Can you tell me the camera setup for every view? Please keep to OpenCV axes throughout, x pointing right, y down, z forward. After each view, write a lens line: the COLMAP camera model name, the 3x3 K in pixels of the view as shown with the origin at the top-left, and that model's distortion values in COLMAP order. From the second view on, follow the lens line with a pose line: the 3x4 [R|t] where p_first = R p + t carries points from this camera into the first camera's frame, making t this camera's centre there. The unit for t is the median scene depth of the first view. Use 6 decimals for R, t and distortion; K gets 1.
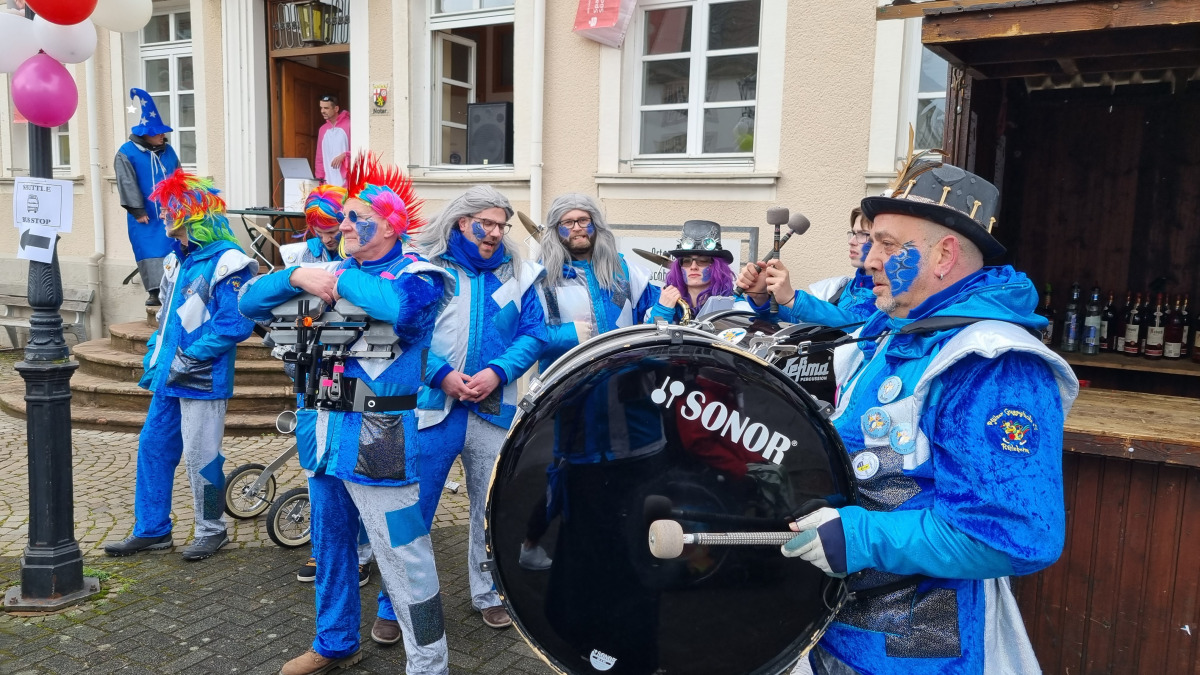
lens RADIAL K [[936.0, 0, 598.4], [0, 936.0, 341.6], [0, 0, 1]] dist [0.089535, -0.012490]
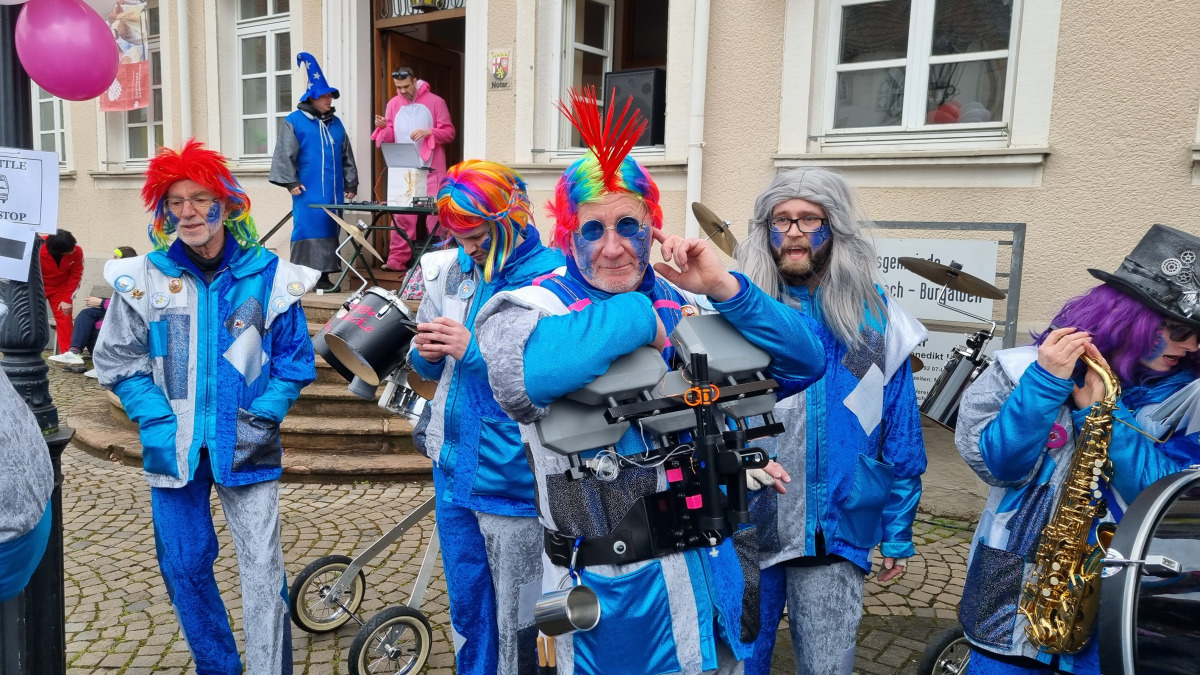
lens RADIAL K [[936.0, 0, 594.1], [0, 936.0, 336.5], [0, 0, 1]] dist [0.089535, -0.012490]
pose [[0.994301, 0.014137, -0.105670, -0.067203], [-0.014344, 0.999896, -0.001198, -0.026655], [0.105642, 0.002707, 0.994401, 0.215718]]
